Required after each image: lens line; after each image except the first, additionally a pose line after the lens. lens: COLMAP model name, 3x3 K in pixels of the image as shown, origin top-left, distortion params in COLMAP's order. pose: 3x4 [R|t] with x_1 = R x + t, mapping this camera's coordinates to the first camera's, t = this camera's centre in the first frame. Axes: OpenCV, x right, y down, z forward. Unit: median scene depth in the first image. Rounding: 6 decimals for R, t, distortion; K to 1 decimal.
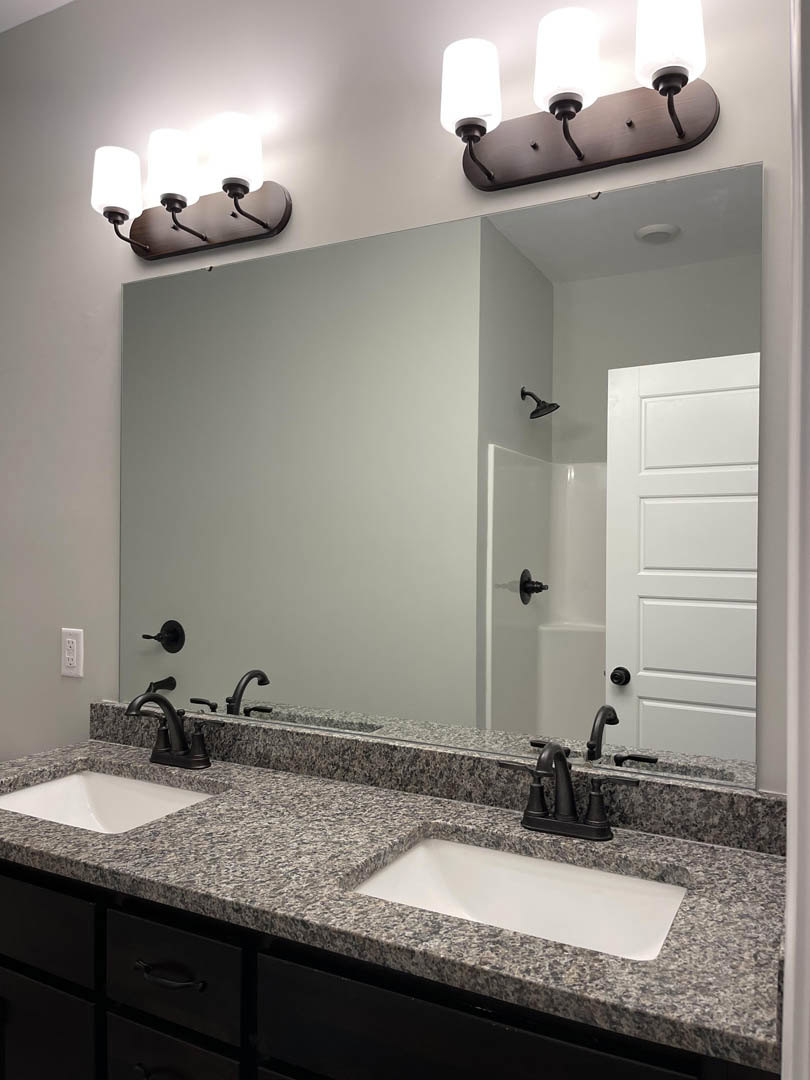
lens RADIAL K [[816.4, 0, 405.0], [0, 816.4, 540.0], [0, 0, 1]] dist [0.083643, -0.114543]
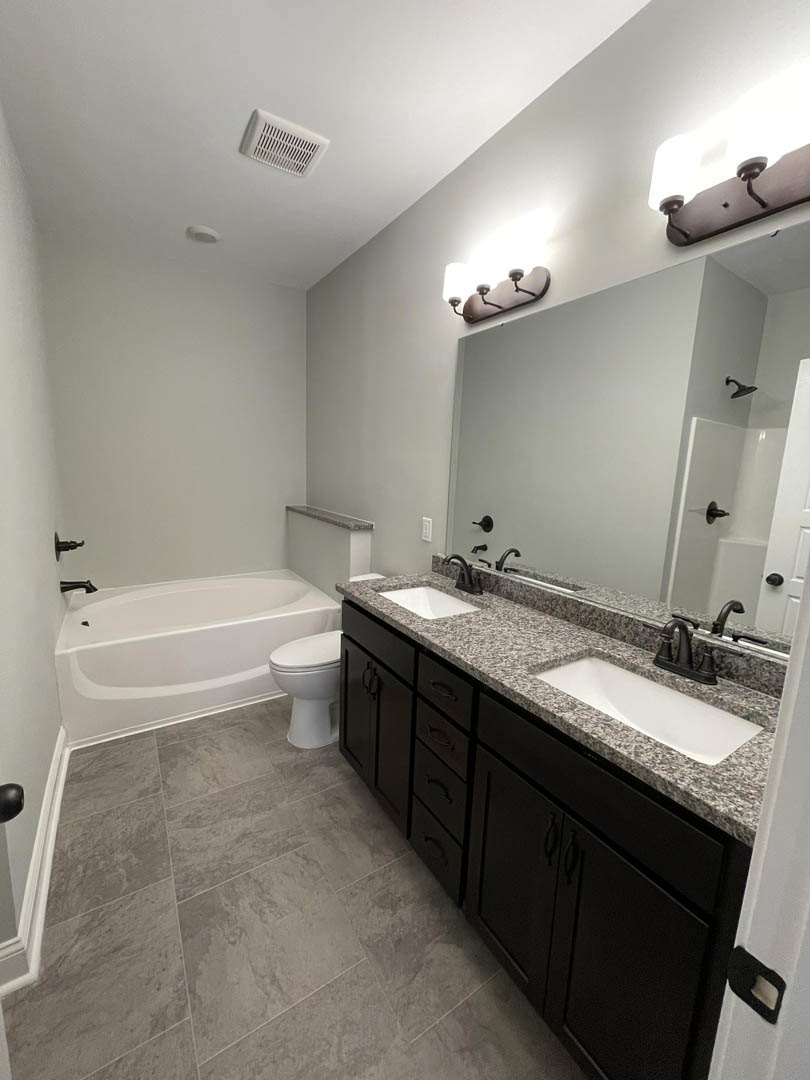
lens RADIAL K [[435.6, 0, 401.6], [0, 435.6, 533.2], [0, 0, 1]] dist [0.001570, 0.000419]
pose [[0.871487, 0.100111, -0.480092, 0.092390], [-0.030280, 0.988059, 0.151069, -0.024215], [0.489483, -0.117117, 0.864112, 0.031616]]
